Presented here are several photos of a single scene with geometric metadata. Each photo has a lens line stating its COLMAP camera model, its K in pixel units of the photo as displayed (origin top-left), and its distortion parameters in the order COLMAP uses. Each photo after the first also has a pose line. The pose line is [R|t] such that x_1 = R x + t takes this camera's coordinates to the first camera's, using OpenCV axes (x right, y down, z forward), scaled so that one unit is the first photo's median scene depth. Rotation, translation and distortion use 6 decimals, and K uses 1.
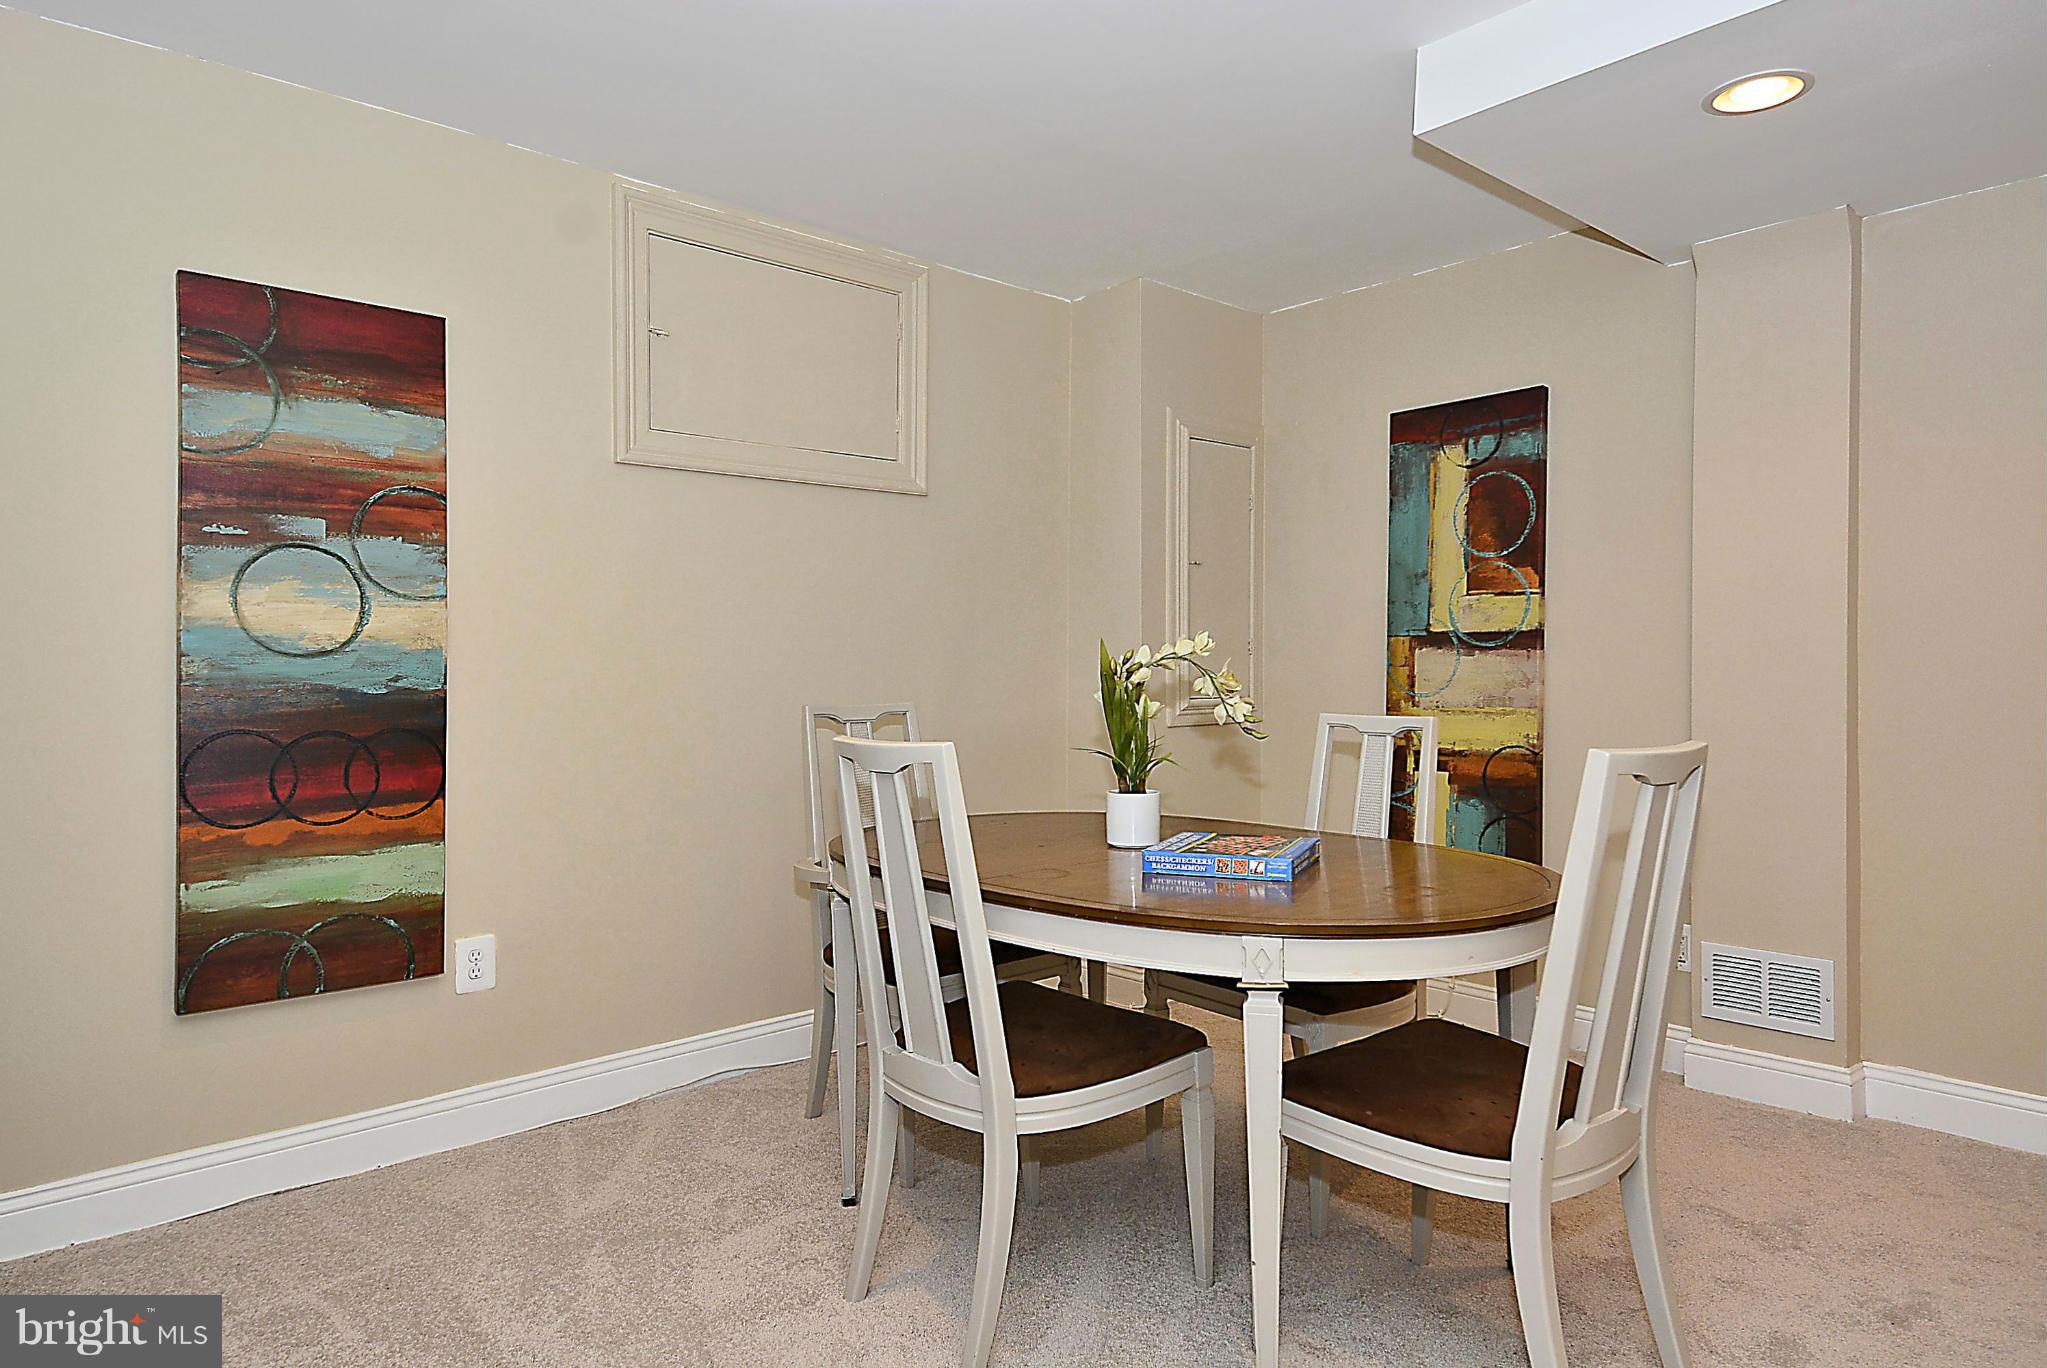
lens RADIAL K [[1231.9, 0, 1025.4], [0, 1231.9, 685.8], [0, 0, 1]] dist [0.052390, -0.000970]
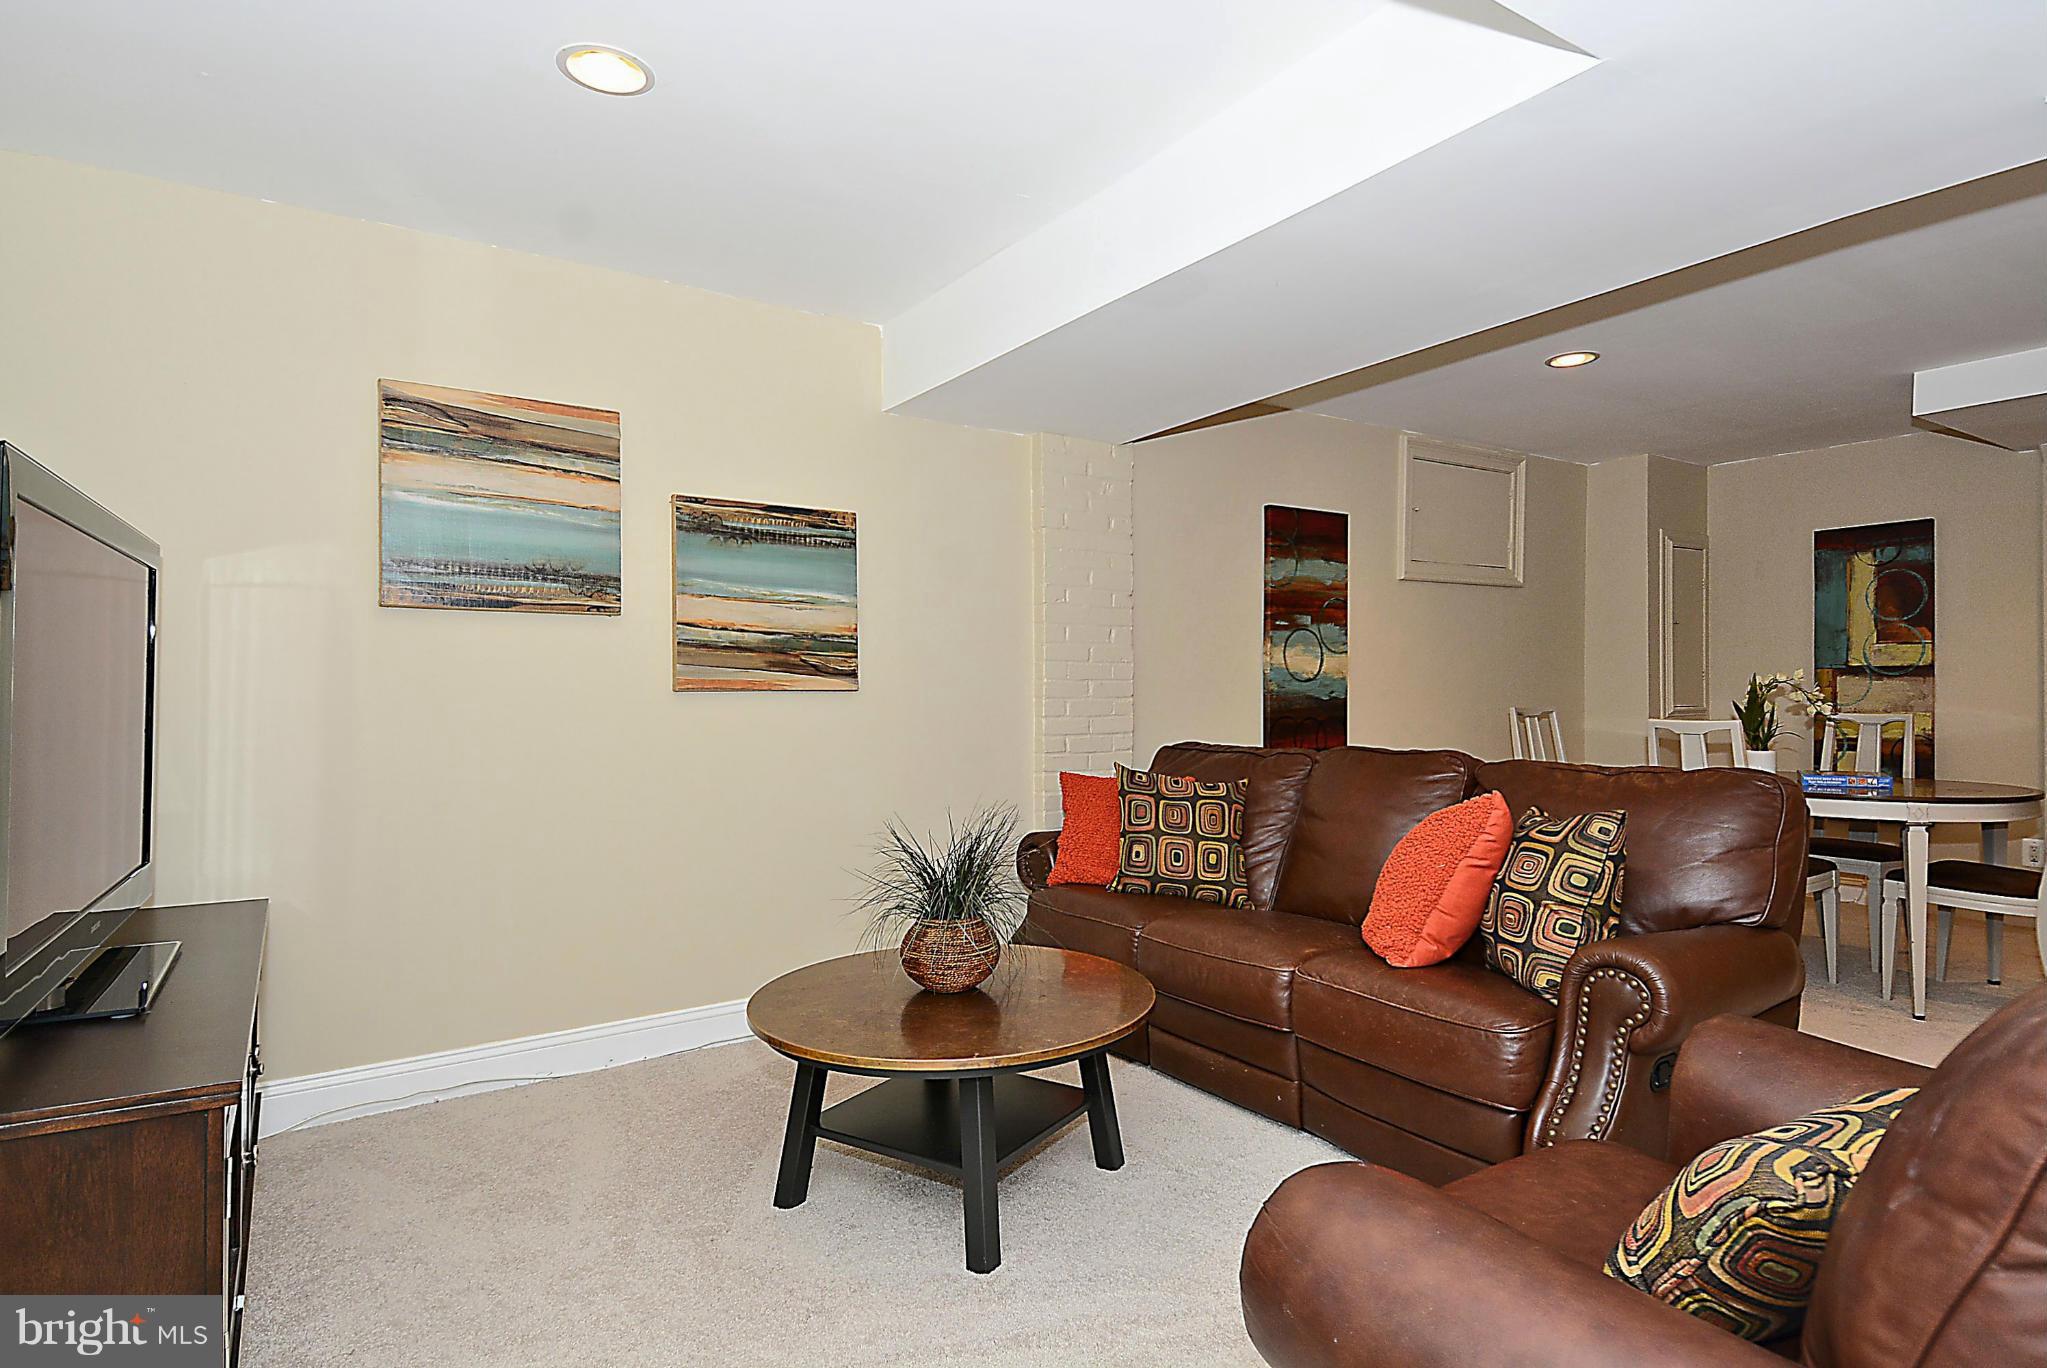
lens RADIAL K [[1060.4, 0, 1019.5], [0, 1060.4, 684.9], [0, 0, 1]] dist [0.000759, -0.000239]
pose [[0.984243, 0.001324, -0.176817, -0.525713], [-0.004025, 0.999881, -0.014918, 0.007485], [0.176776, 0.015395, 0.984131, -0.597586]]
